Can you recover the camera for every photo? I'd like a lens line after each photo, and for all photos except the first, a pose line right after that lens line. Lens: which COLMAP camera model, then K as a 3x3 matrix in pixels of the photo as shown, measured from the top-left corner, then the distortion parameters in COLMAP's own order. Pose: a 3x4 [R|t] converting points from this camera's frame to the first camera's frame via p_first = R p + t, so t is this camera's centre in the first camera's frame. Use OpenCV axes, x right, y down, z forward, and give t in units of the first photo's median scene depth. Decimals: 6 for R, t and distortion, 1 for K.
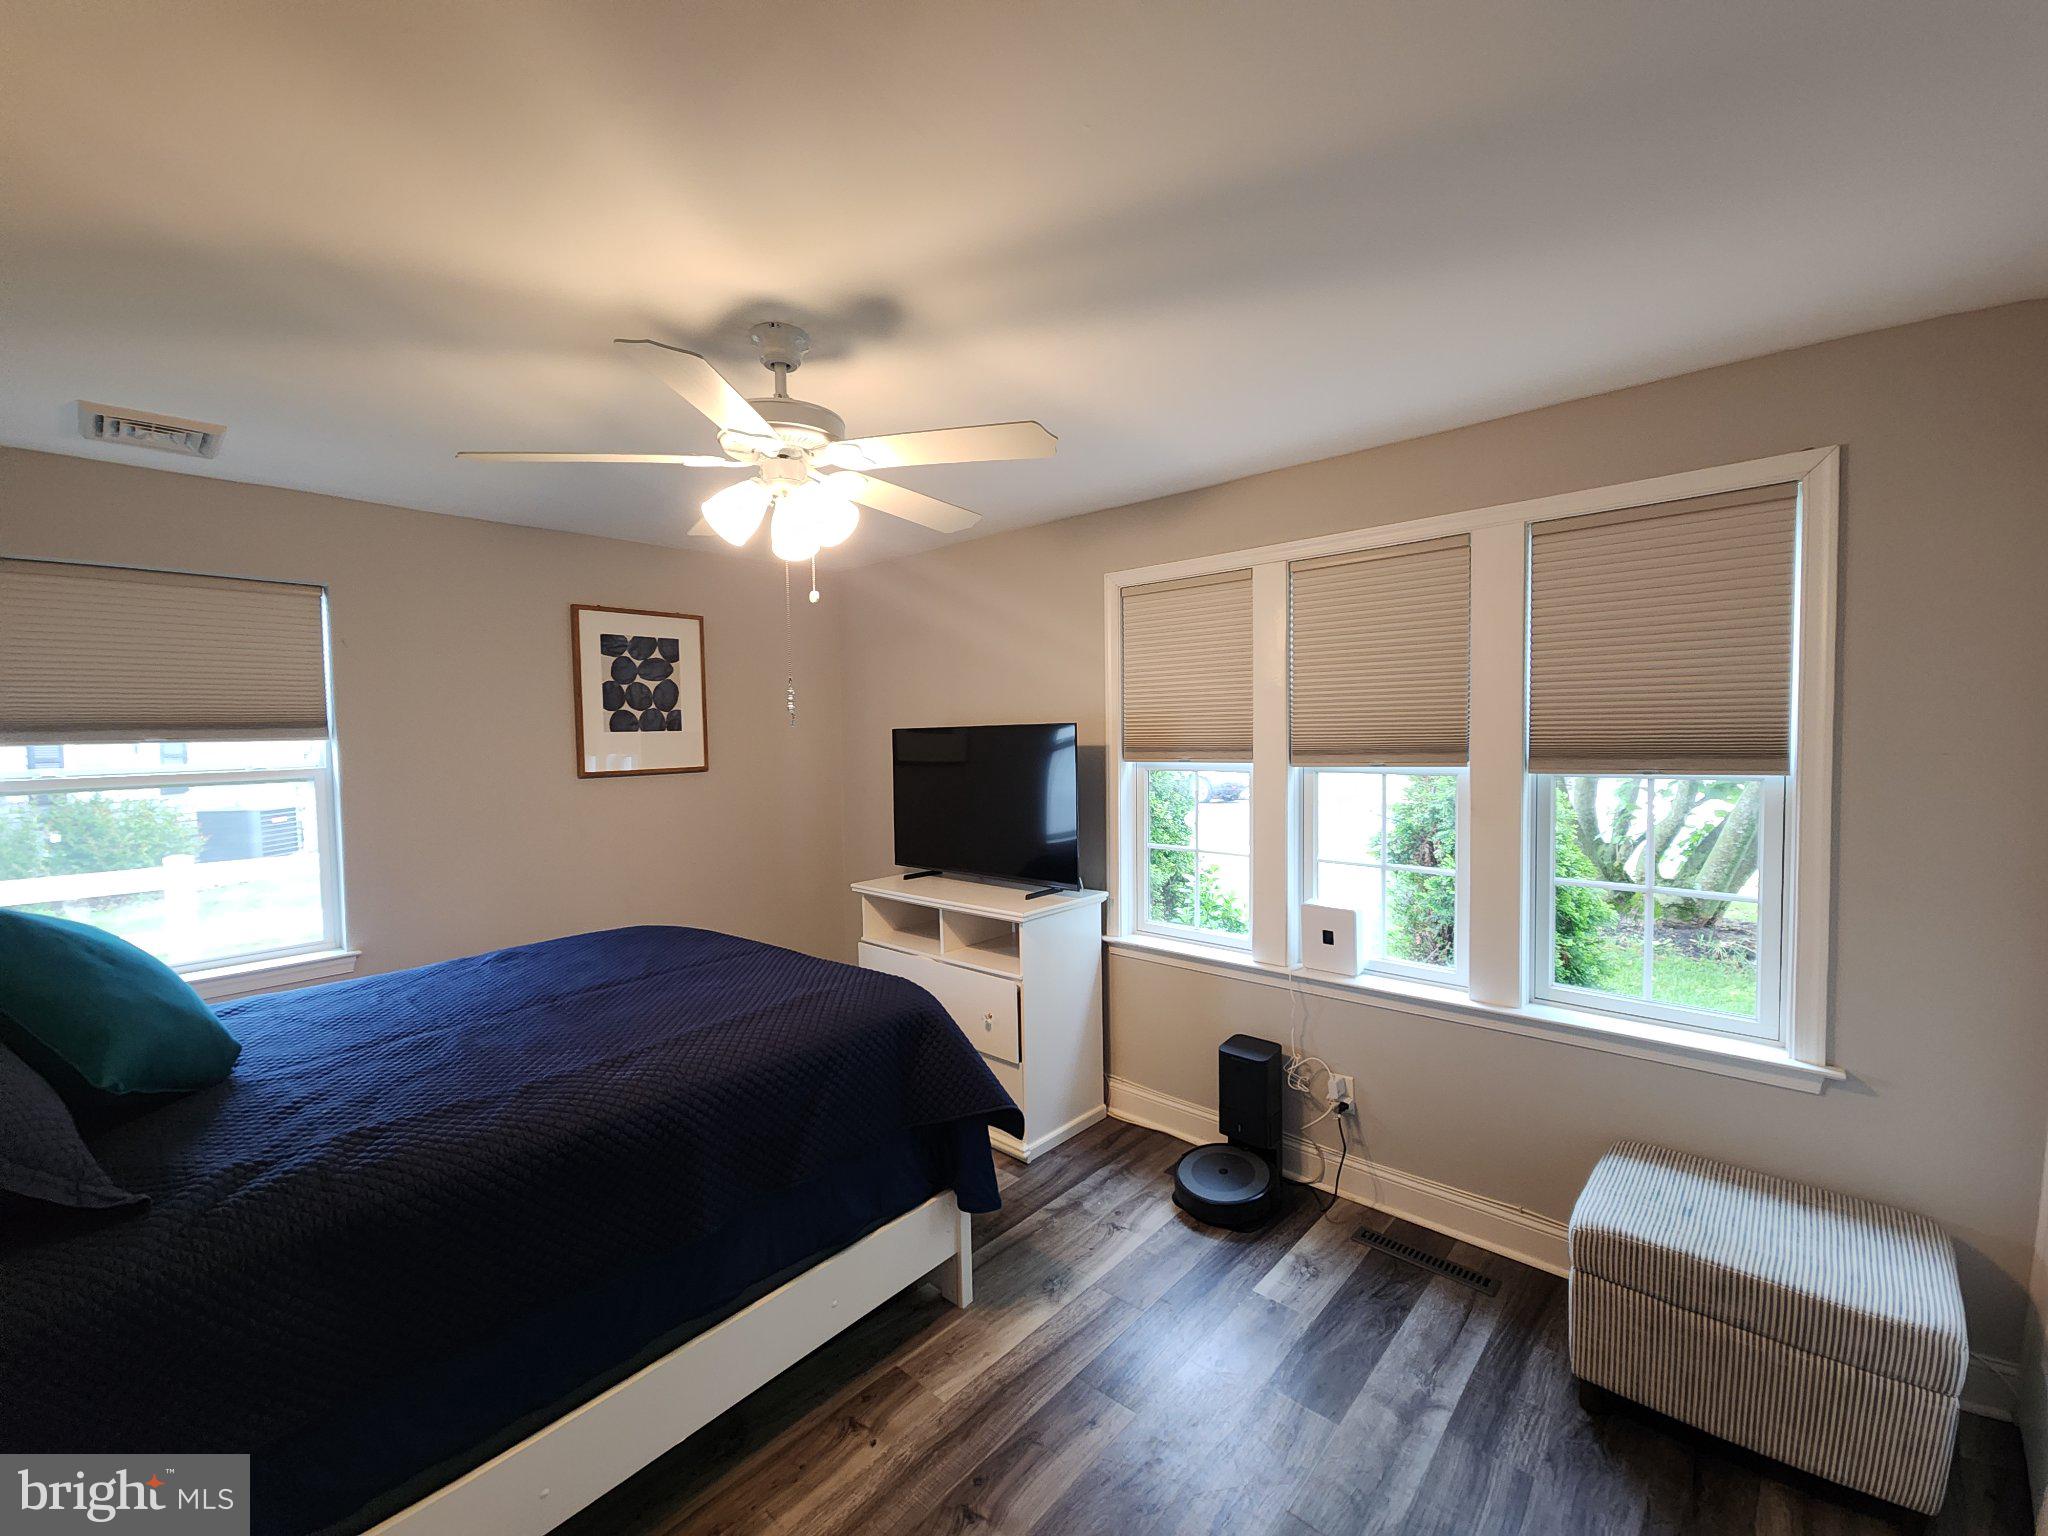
lens RADIAL K [[827.5, 0, 1014.5], [0, 827.5, 763.9], [0, 0, 1]] dist [-0.002710, -0.000081]
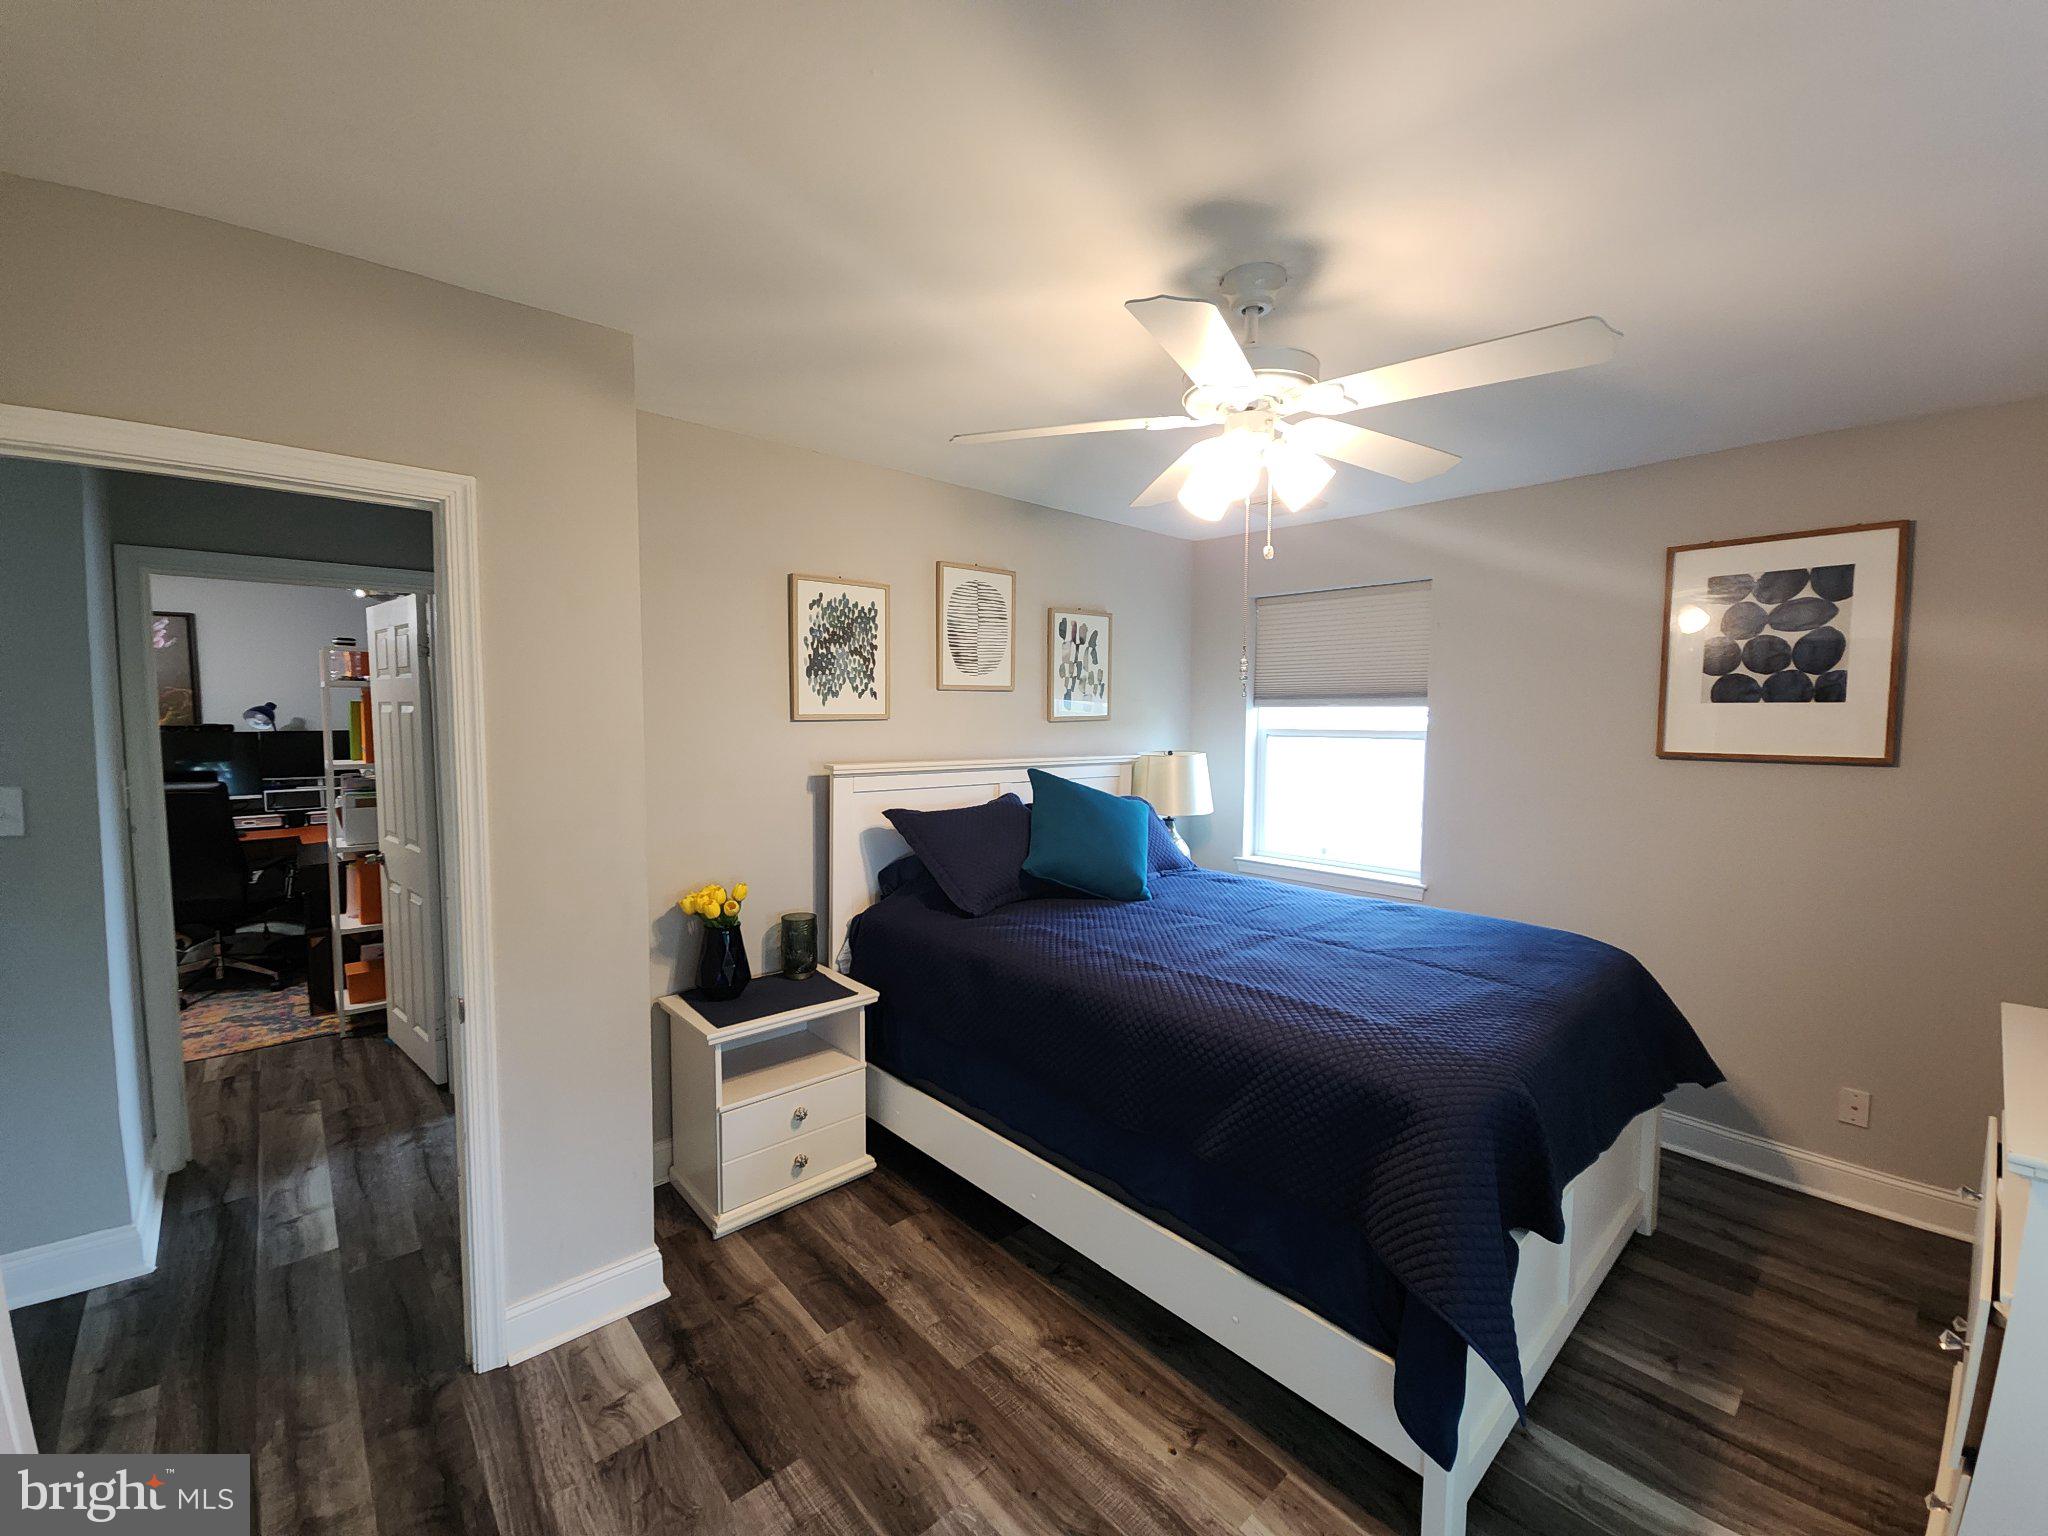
lens RADIAL K [[827.5, 0, 1014.5], [0, 827.5, 763.9], [0, 0, 1]] dist [-0.002710, -0.000081]
pose [[-0.110178, 0.080867, -0.990617, 0.513584], [-0.041936, 0.995419, 0.085923, -0.029573], [0.993027, 0.051009, -0.106282, 0.619234]]
